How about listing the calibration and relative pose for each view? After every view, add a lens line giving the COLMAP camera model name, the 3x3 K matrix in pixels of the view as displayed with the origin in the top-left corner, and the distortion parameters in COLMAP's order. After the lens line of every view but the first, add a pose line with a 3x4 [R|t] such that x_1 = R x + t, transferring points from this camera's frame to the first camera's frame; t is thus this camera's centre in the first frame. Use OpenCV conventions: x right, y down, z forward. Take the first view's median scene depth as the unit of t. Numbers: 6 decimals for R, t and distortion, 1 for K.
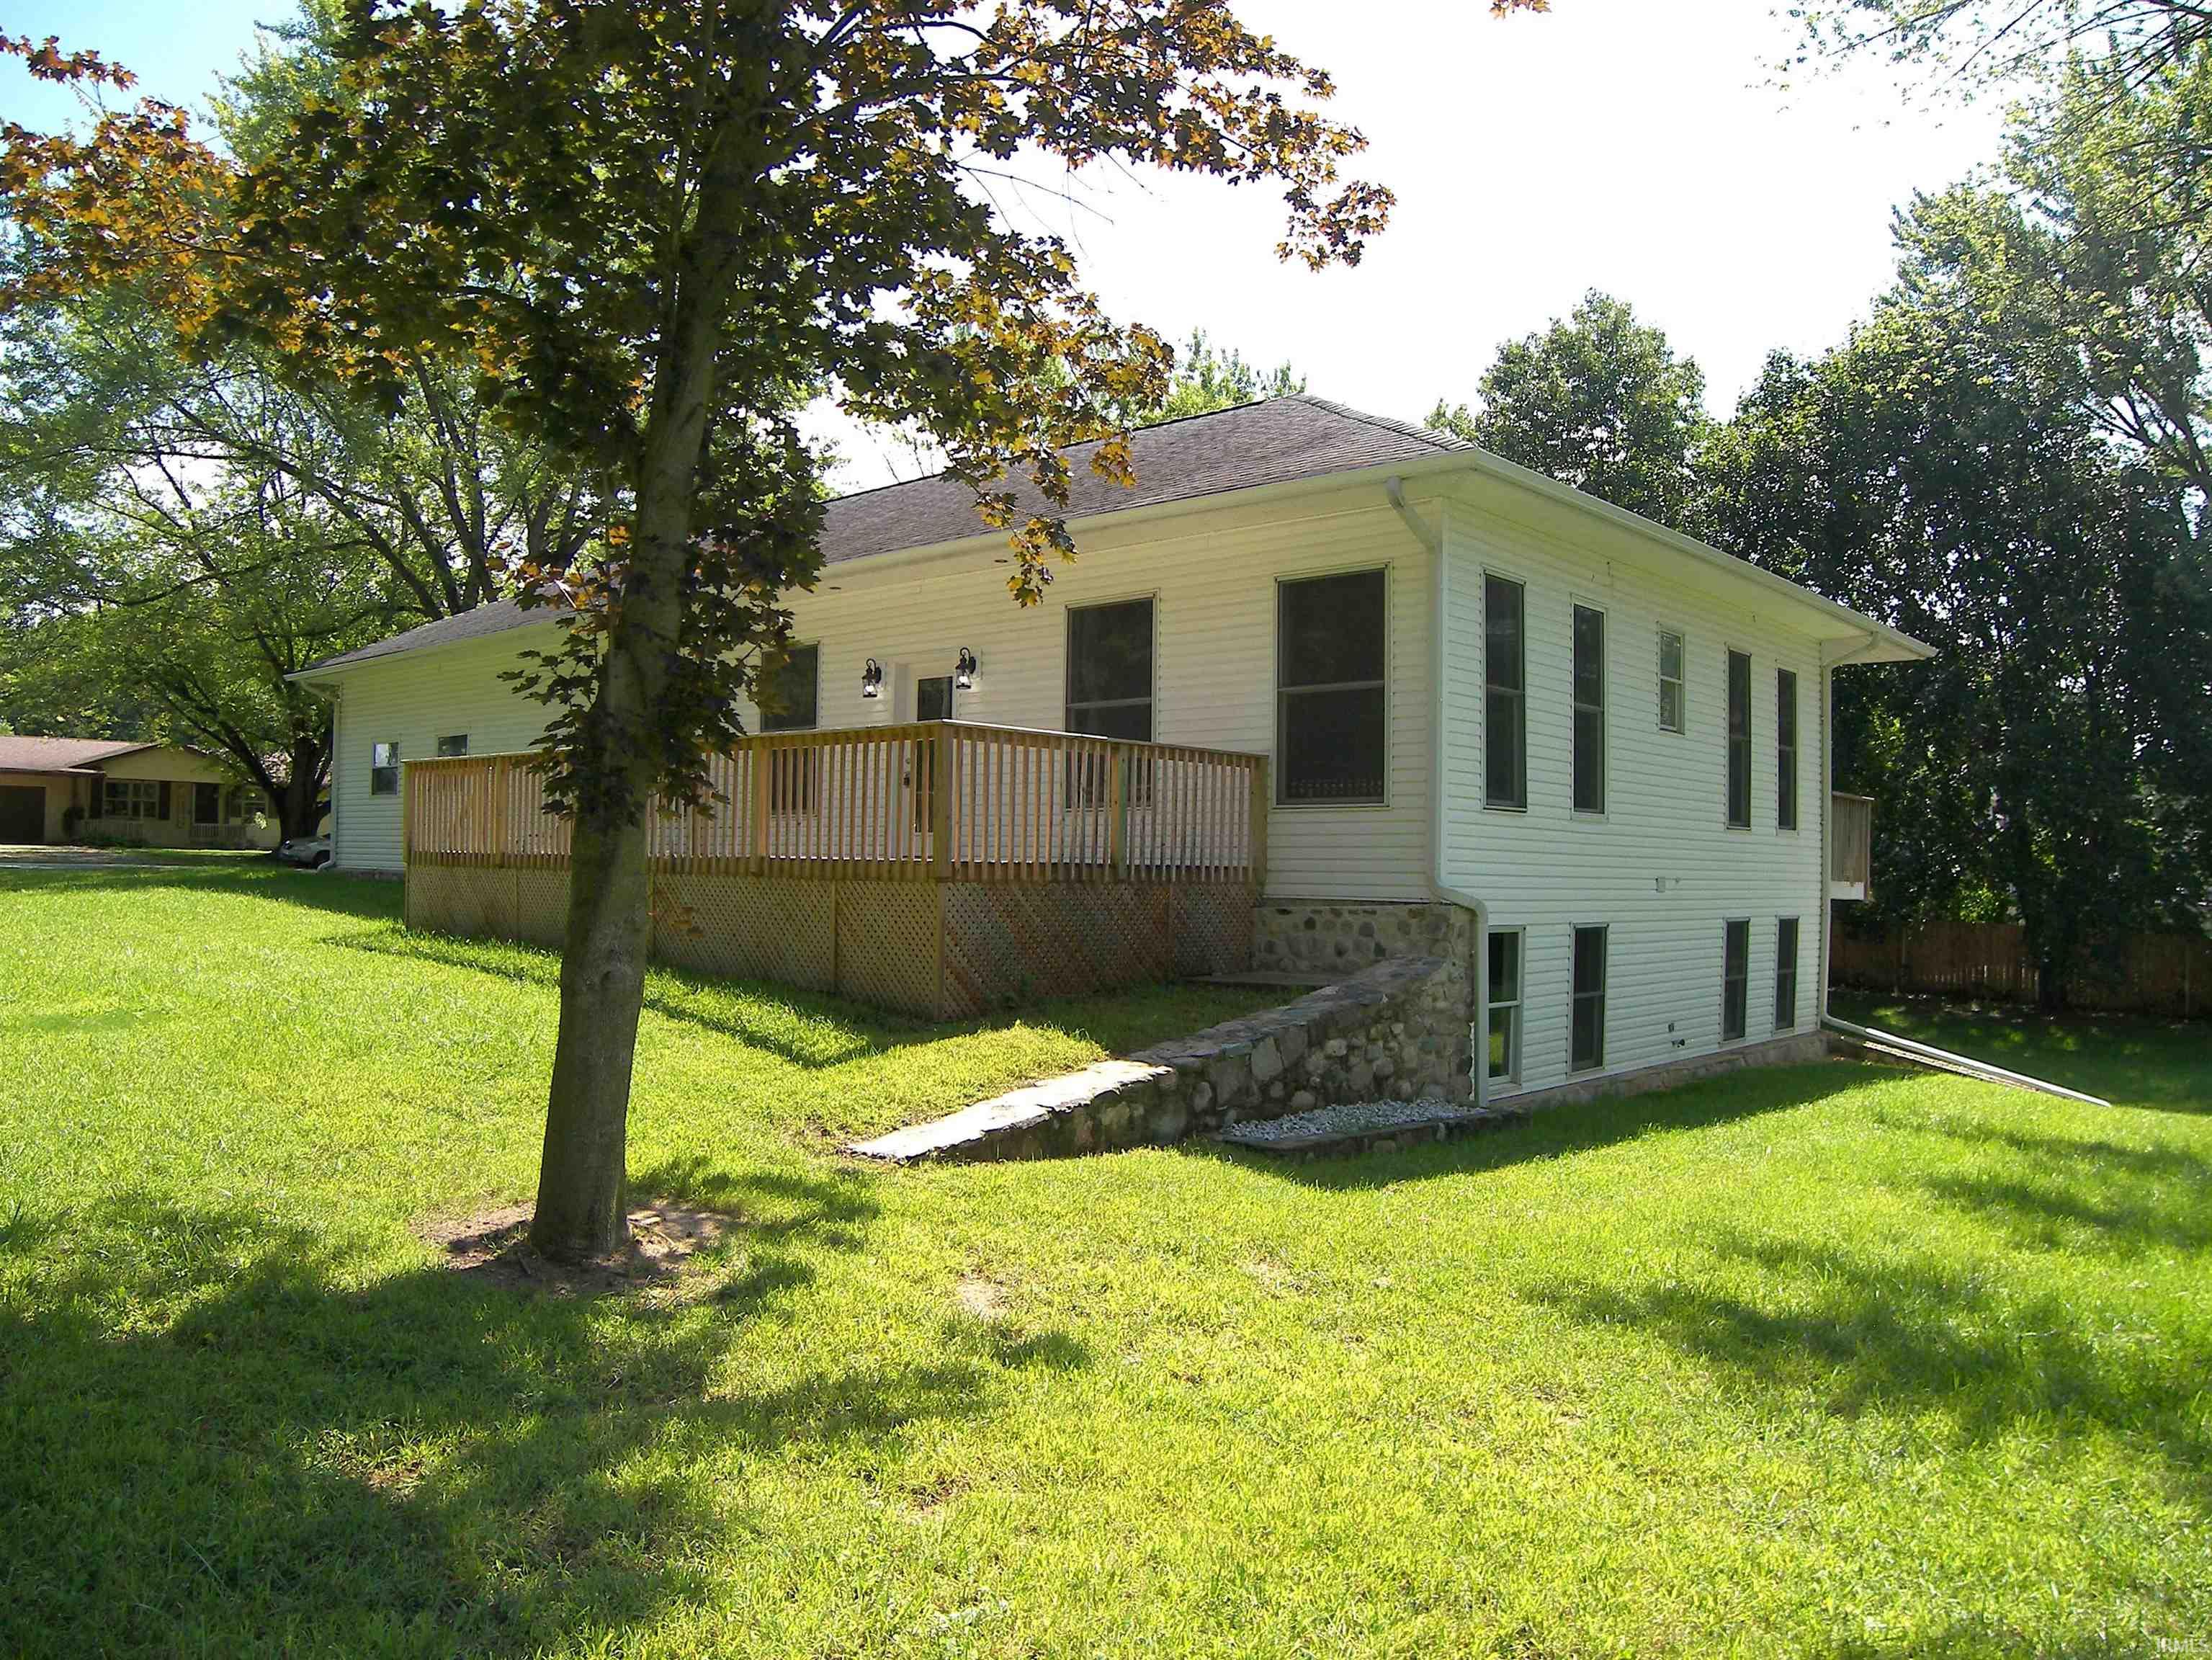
lens RADIAL K [[1538.3, 0, 1106.0], [0, 1538.3, 830.0], [0, 0, 1]] dist [-0.070911, -0.000361]
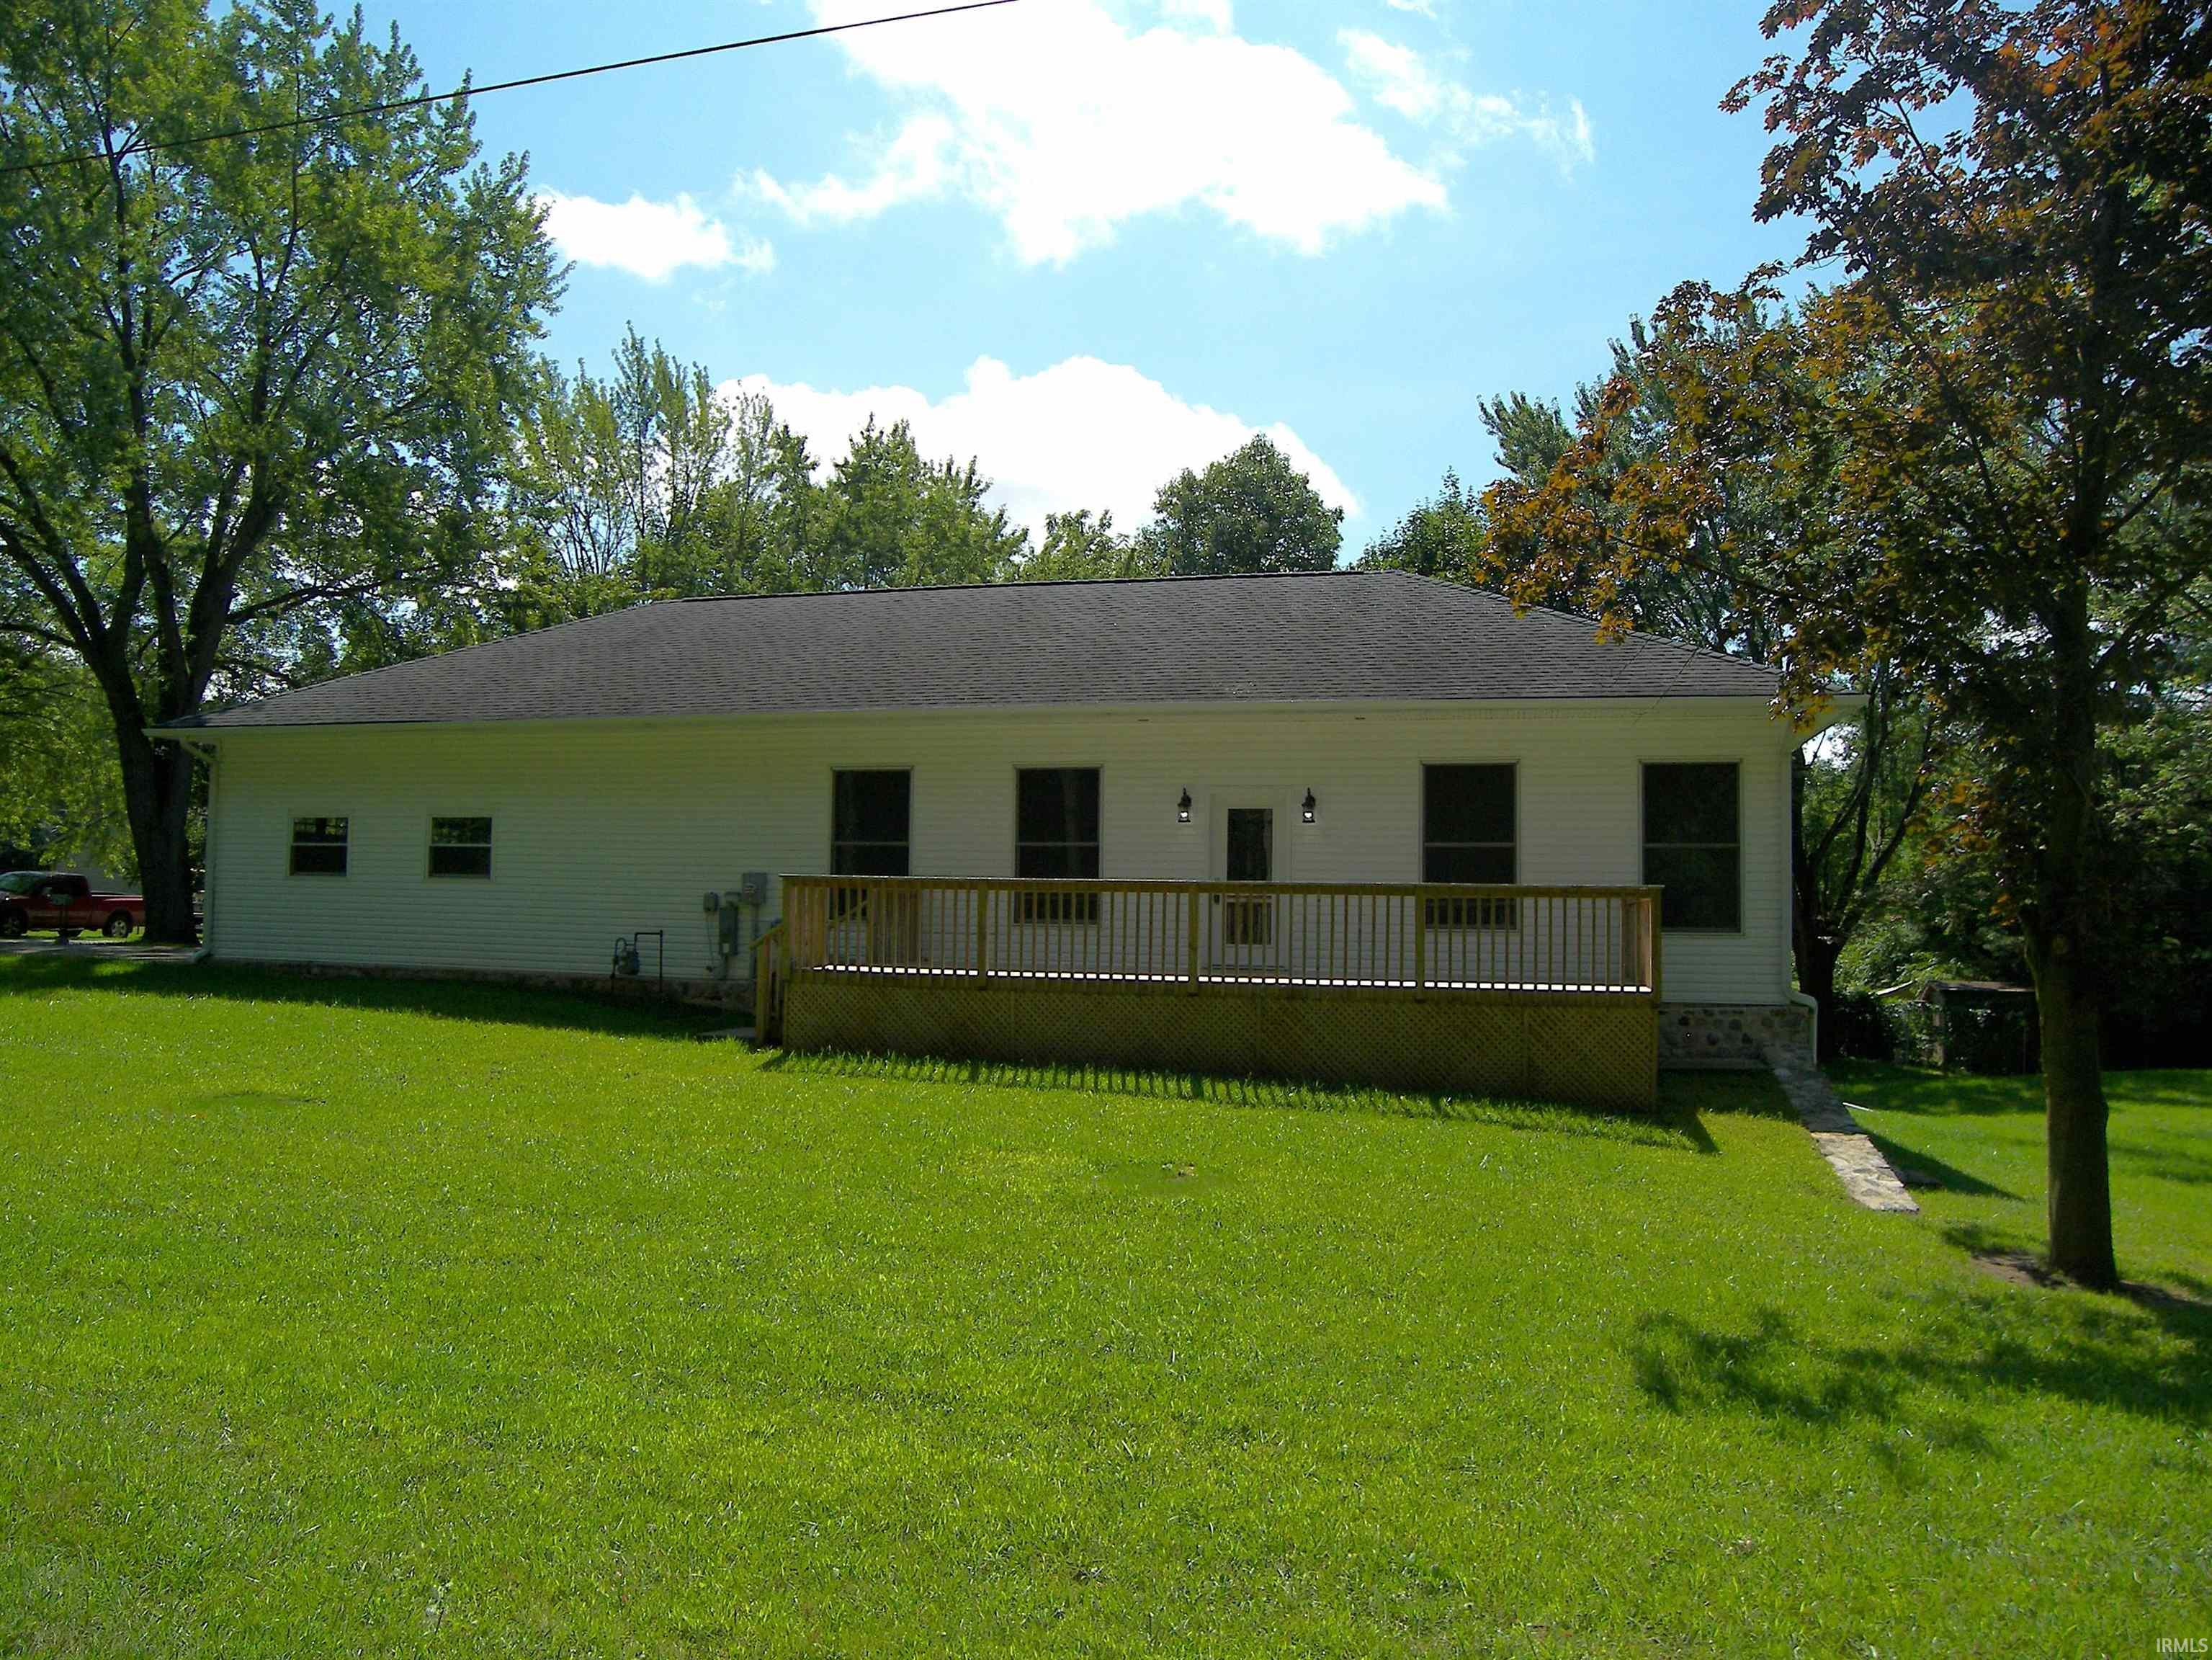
lens RADIAL K [[1538.3, 0, 1106.0], [0, 1538.3, 830.0], [0, 0, 1]] dist [-0.070911, -0.000361]
pose [[0.894617, 0.024866, 0.446141, -0.832598], [-0.012578, 0.999456, -0.030485, -0.054103], [-0.446657, 0.021661, 0.894443, 0.023128]]
